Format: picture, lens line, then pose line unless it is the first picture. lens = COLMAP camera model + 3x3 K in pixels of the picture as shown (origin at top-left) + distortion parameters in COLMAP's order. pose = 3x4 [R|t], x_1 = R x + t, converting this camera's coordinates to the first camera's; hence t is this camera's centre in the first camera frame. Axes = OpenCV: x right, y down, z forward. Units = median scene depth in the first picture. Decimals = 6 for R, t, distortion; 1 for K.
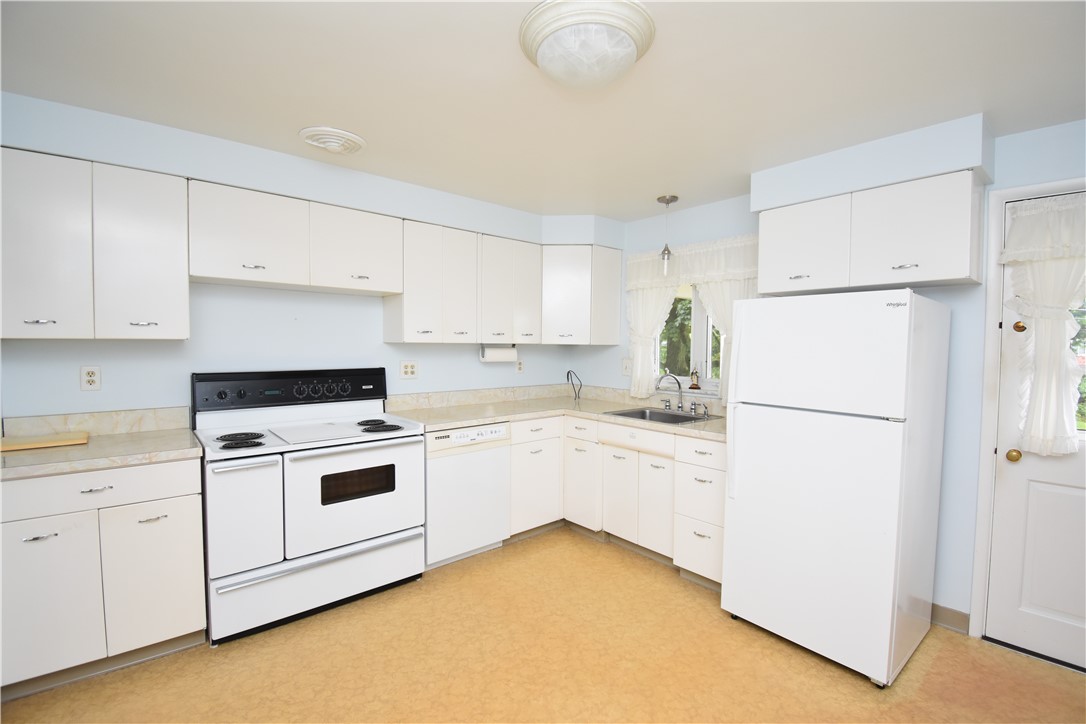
lens RADIAL K [[477.7, 0, 540.4], [0, 477.7, 360.6], [0, 0, 1]] dist [0.001557, -0.014060]
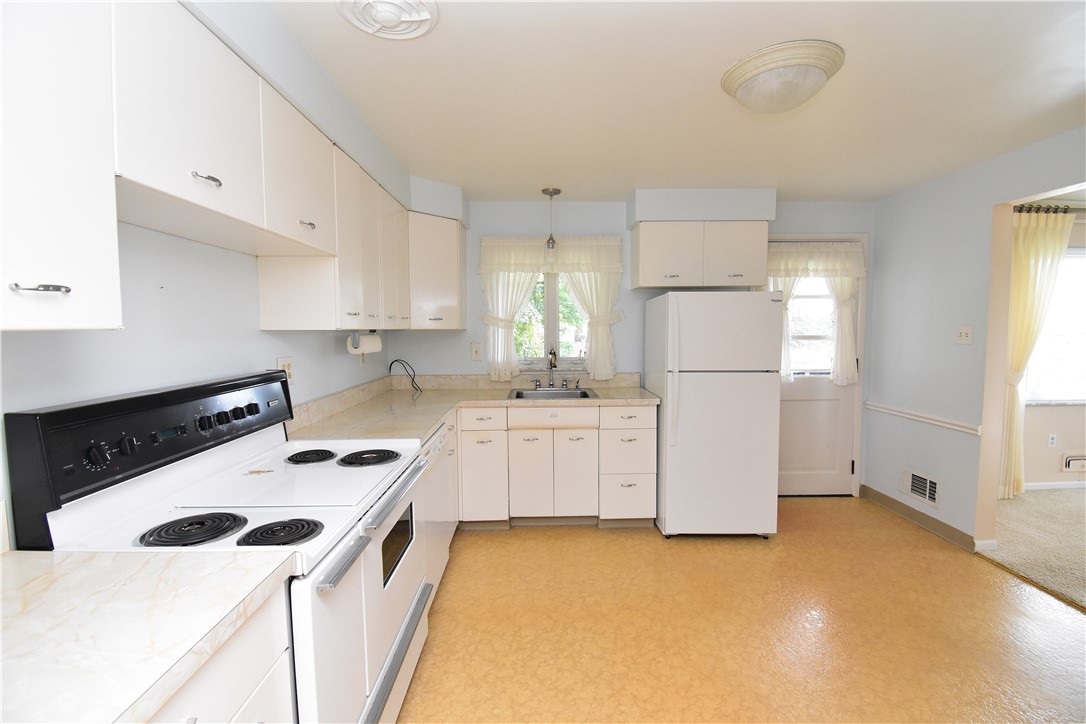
lens RADIAL K [[477.7, 0, 540.4], [0, 477.7, 360.6], [0, 0, 1]] dist [0.001557, -0.014060]
pose [[0.640788, -0.064265, 0.765023, -0.611836], [0.041907, 0.997933, 0.048729, -0.013708], [-0.766573, 0.000834, 0.642156, 0.342859]]
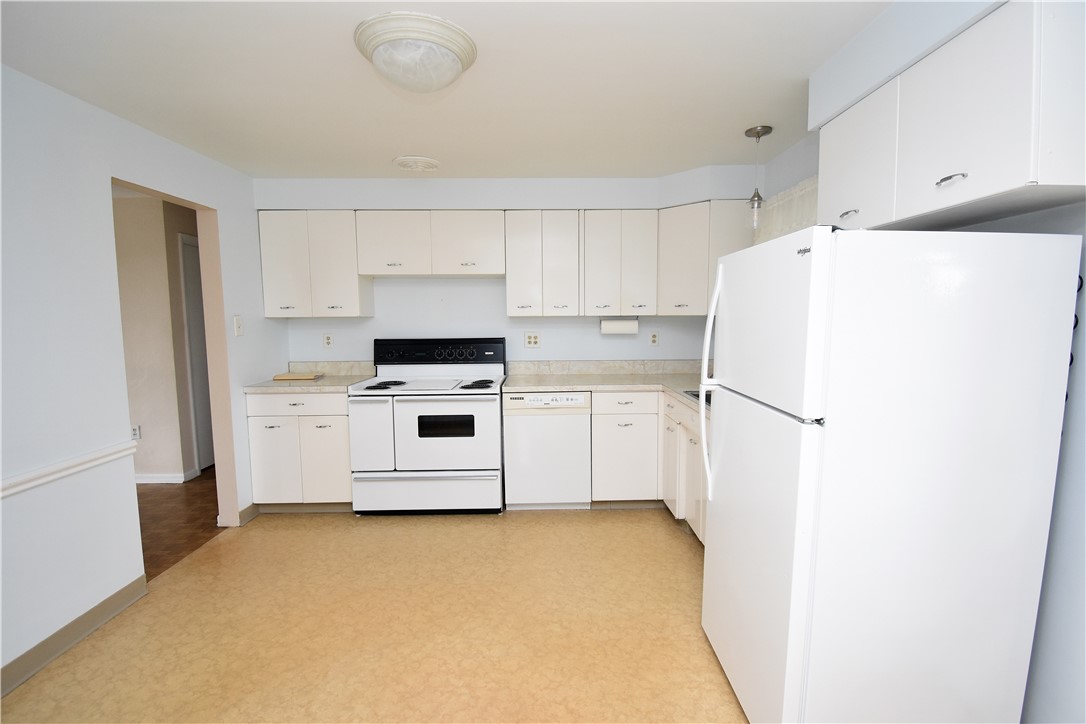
lens RADIAL K [[477.7, 0, 540.4], [0, 477.7, 360.6], [0, 0, 1]] dist [0.001557, -0.014060]
pose [[0.770283, 0.043152, -0.636241, 0.526786], [-0.008966, 0.998342, 0.056856, 0.003278], [0.637639, -0.038091, 0.769393, 0.141943]]
